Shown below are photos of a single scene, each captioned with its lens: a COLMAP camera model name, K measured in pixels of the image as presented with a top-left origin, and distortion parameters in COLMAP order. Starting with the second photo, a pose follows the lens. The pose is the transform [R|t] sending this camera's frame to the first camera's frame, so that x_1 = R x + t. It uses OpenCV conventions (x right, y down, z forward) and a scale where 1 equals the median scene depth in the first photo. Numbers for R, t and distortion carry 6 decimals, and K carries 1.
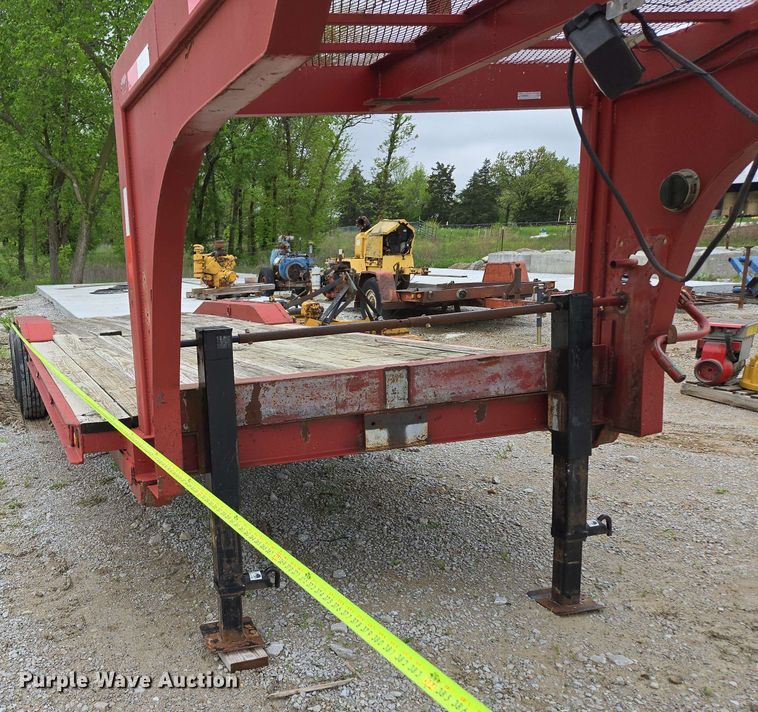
lens RADIAL K [[769.0, 0, 186.5], [0, 769.0, 437.2], [0, 0, 1]] dist [0.064026, -0.043857]
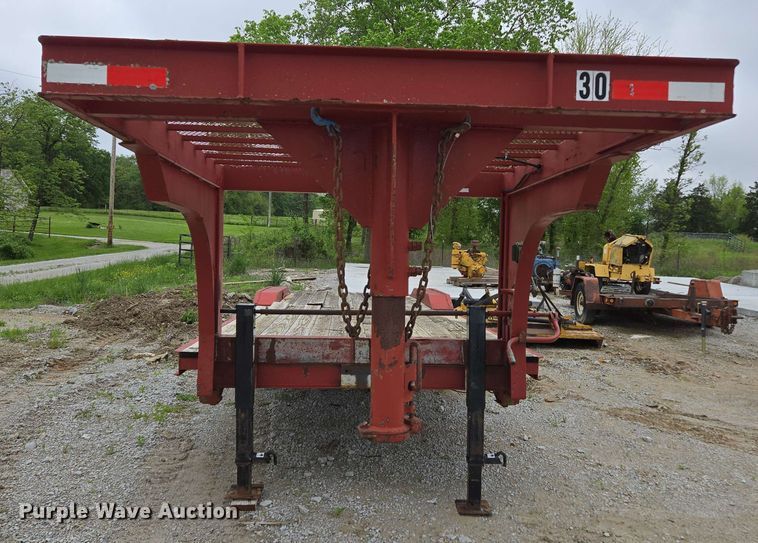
lens RADIAL K [[689.0, 0, 368.9], [0, 689.0, 265.3], [0, 0, 1]] dist [0.060403, -0.023184]
pose [[0.976445, 0.086543, -0.197649, 0.343322], [-0.123201, 0.975653, -0.181449, 0.014303], [0.177133, 0.201525, 0.963333, -0.282043]]
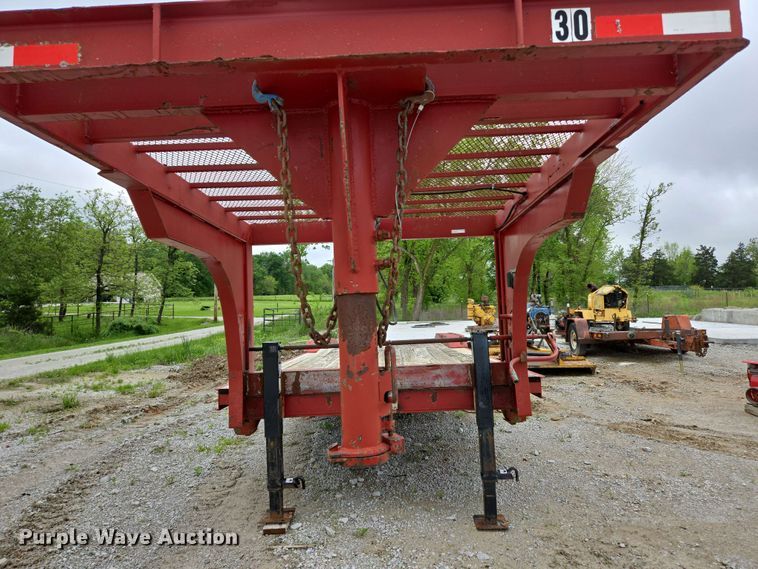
lens RADIAL K [[511.9, 0, 379.0], [0, 511.9, 284.5], [0, 0, 1]] dist [0.063075, -0.044858]
pose [[0.966539, 0.007689, -0.256404, 0.356638], [-0.075566, 0.963731, -0.255954, 0.019370], [0.245136, 0.266765, 0.932065, -0.118795]]
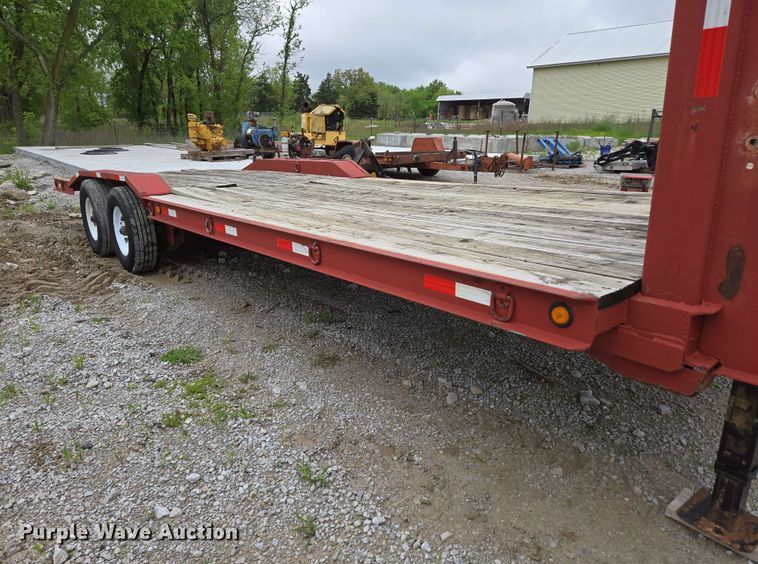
lens RADIAL K [[514.9, 0, 375.7], [0, 514.9, 308.1], [0, 0, 1]] dist [0.070427, -0.059641]
pose [[0.904794, -0.105755, 0.412509, -0.322035], [0.067675, 0.992071, 0.105900, -0.046424], [-0.420437, -0.067901, 0.904777, 0.386256]]
